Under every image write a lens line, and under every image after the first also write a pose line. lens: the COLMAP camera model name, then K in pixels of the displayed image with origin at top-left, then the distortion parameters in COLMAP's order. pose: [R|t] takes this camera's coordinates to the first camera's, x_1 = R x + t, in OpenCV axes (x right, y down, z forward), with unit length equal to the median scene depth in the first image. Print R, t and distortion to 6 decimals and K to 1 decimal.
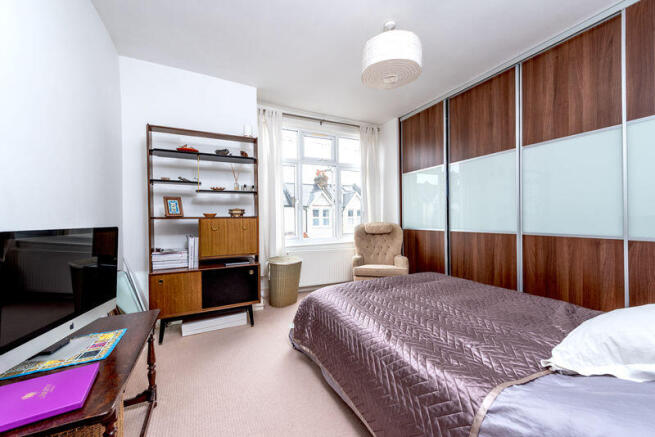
lens RADIAL K [[253.6, 0, 327.6], [0, 253.6, 218.0], [0, 0, 1]] dist [0.001479, -0.000017]
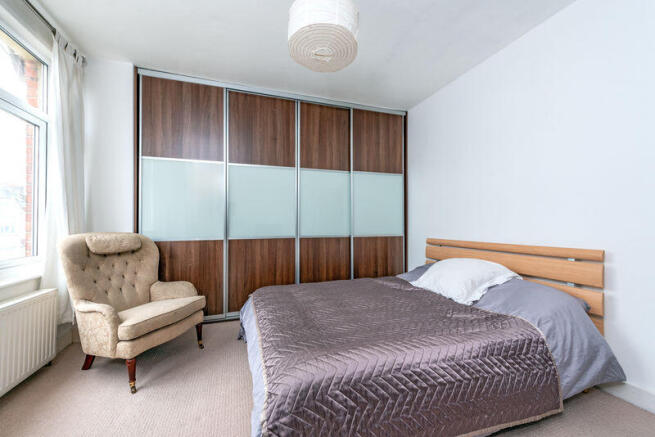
lens RADIAL K [[253.6, 0, 326.4], [0, 253.6, 219.4], [0, 0, 1]] dist [0.001479, -0.000017]
pose [[0.116348, 0.017902, 0.993047, -0.428873], [0.000567, 0.999836, -0.018091, -0.002418], [-0.993208, 0.002668, 0.116319, 0.675355]]
